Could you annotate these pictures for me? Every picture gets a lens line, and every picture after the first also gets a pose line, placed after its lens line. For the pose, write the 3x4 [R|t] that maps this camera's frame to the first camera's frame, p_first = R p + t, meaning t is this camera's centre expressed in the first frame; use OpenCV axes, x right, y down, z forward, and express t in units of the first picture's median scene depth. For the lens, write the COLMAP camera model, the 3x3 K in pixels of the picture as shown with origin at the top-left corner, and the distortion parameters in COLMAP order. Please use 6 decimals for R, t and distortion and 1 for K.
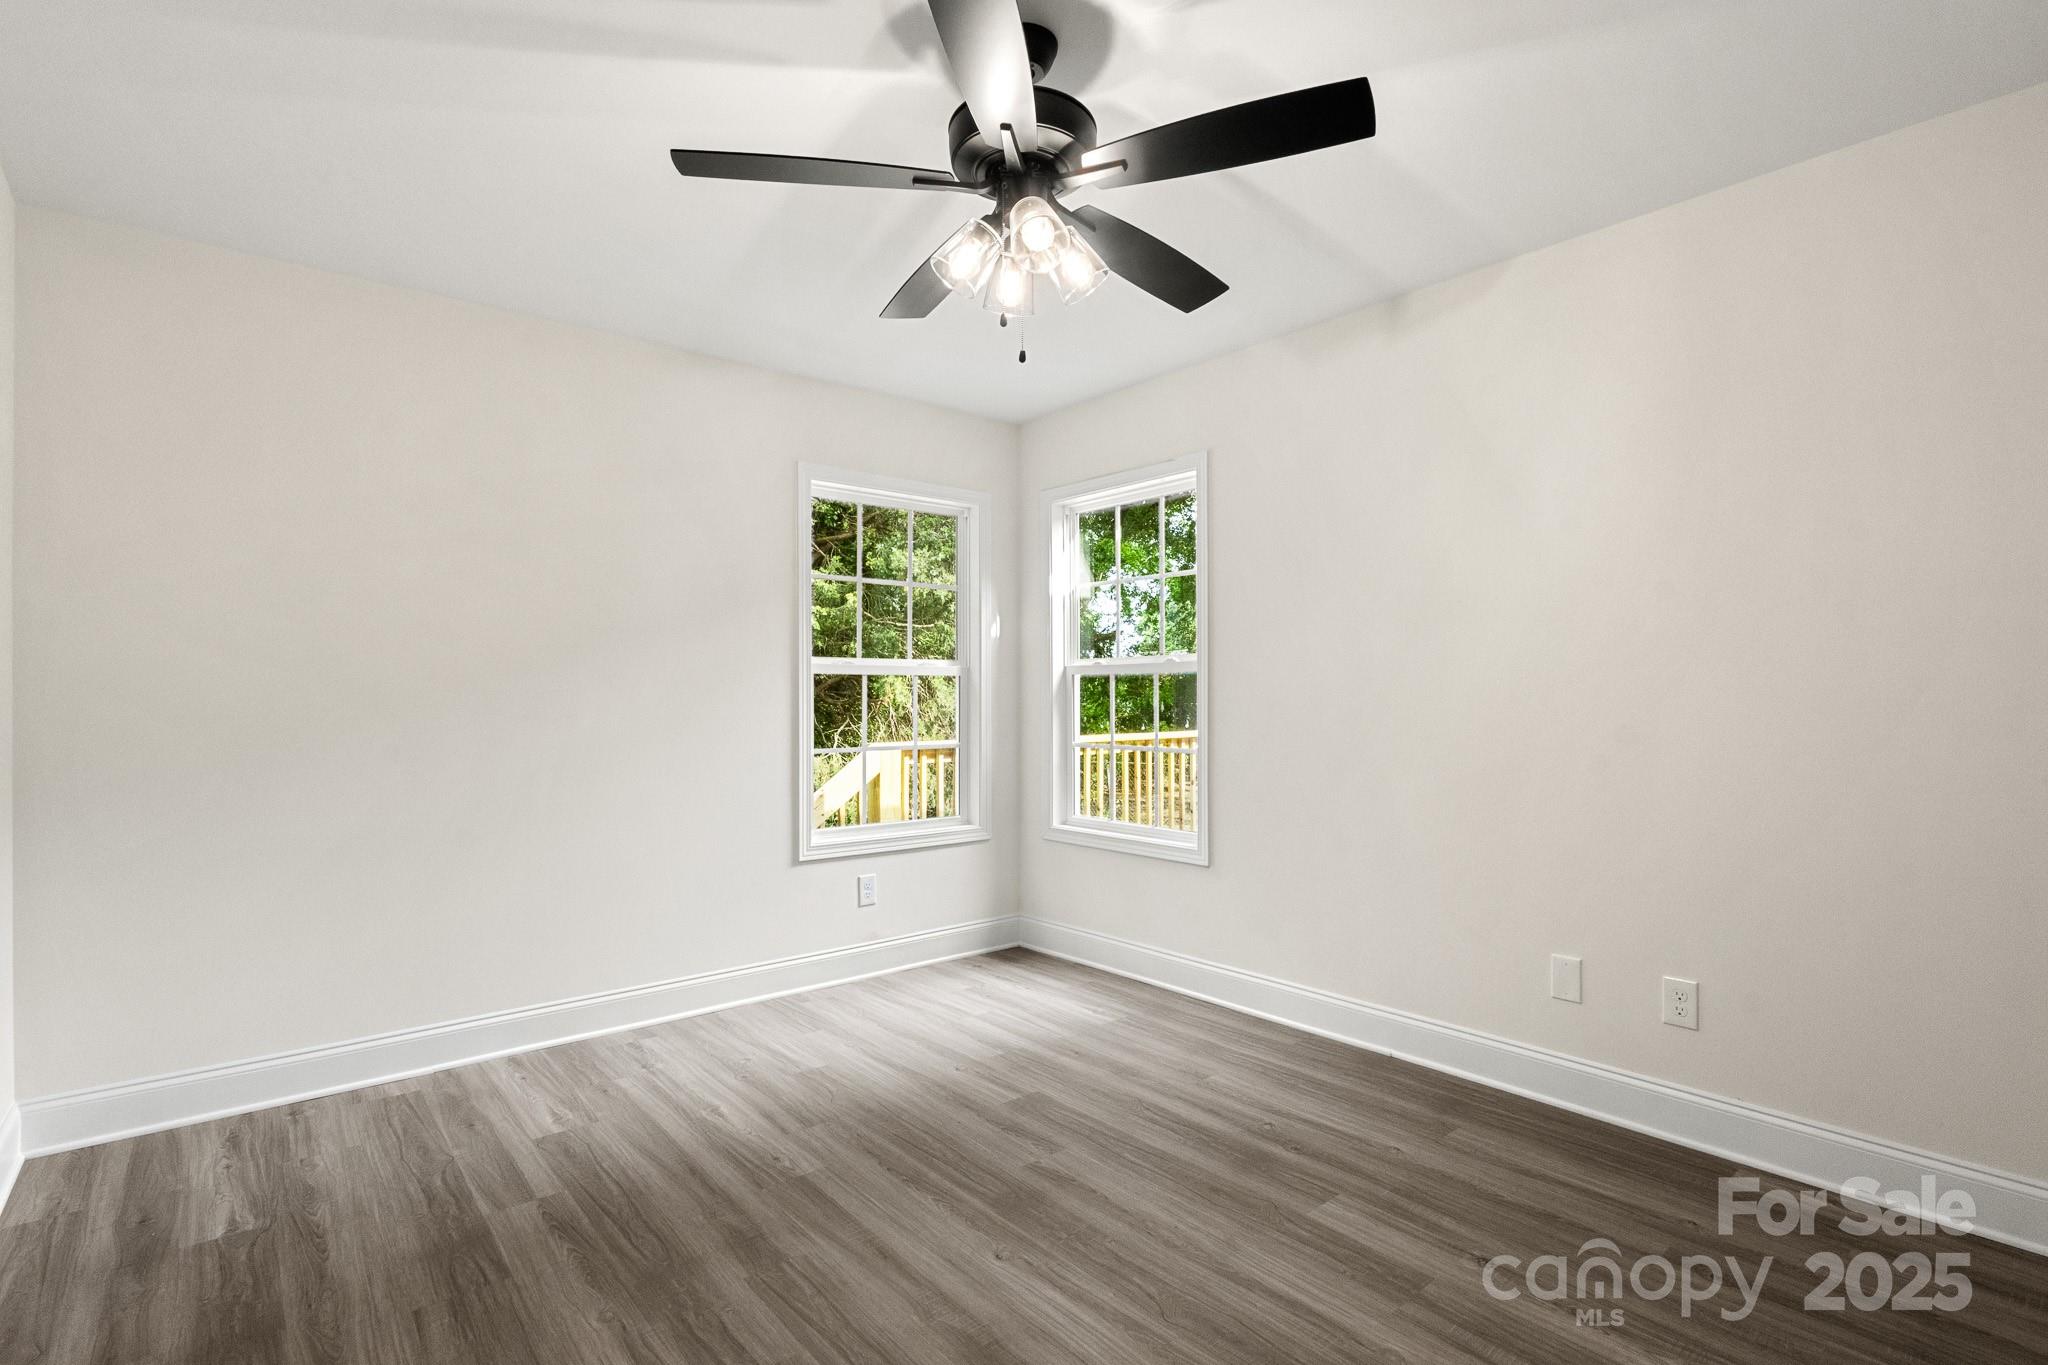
lens RADIAL K [[972.0, 0, 1026.5], [0, 972.0, 680.9], [0, 0, 1]] dist [0.001235, -0.000586]
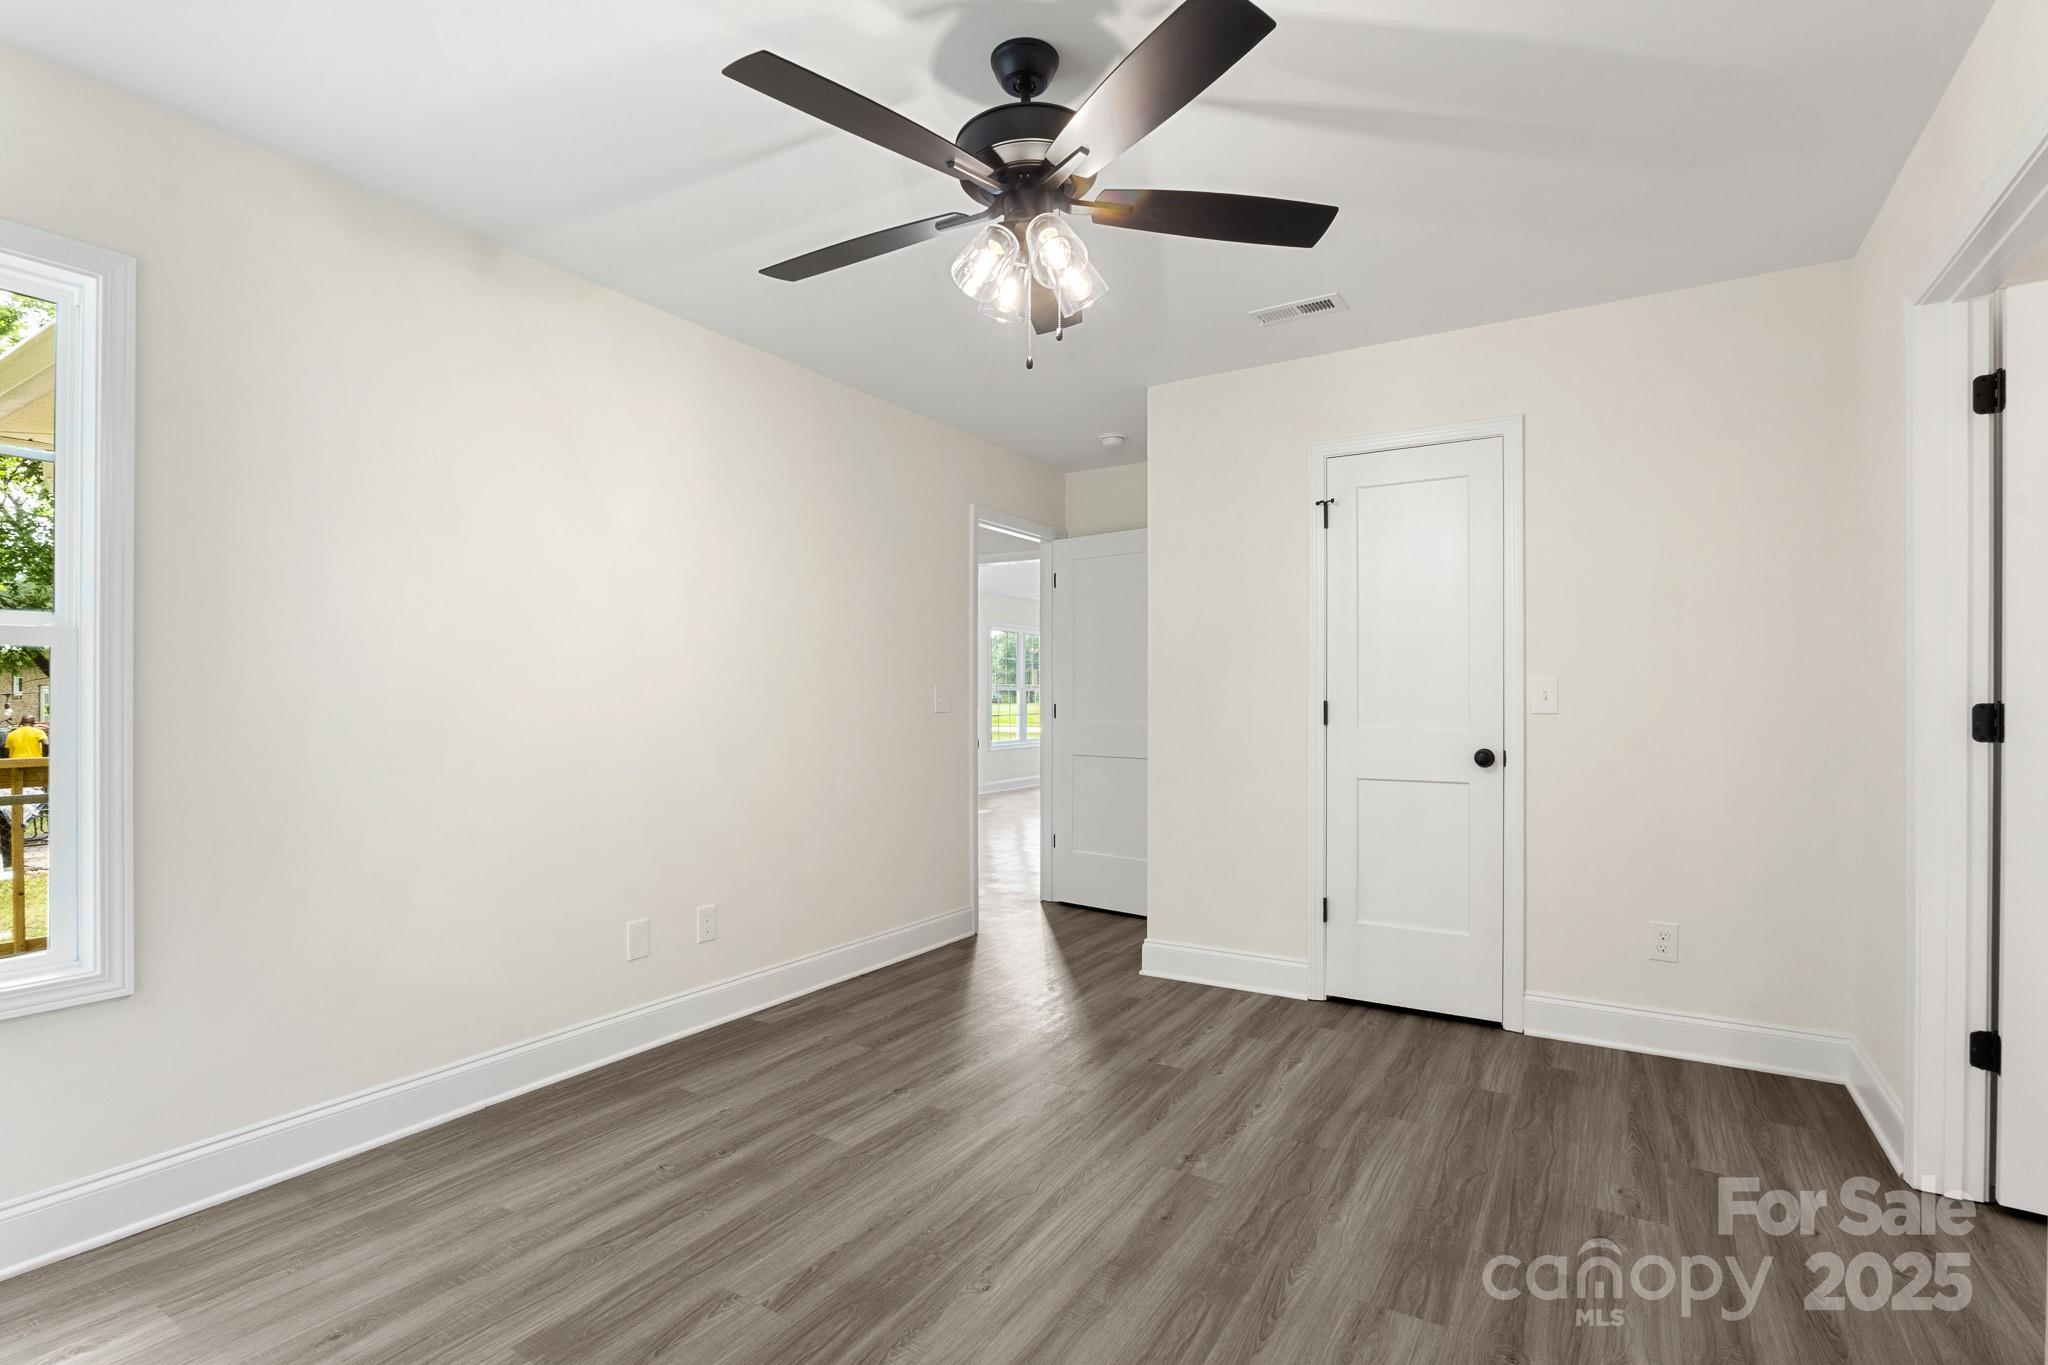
lens RADIAL K [[972.0, 0, 1021.2], [0, 972.0, 689.8], [0, 0, 1]] dist [0.001235, -0.000586]
pose [[-0.311491, 0.011126, 0.950184, -0.795180], [-0.018141, 0.999680, -0.017653, 0.023860], [-0.950076, -0.022736, -0.311190, 1.076026]]
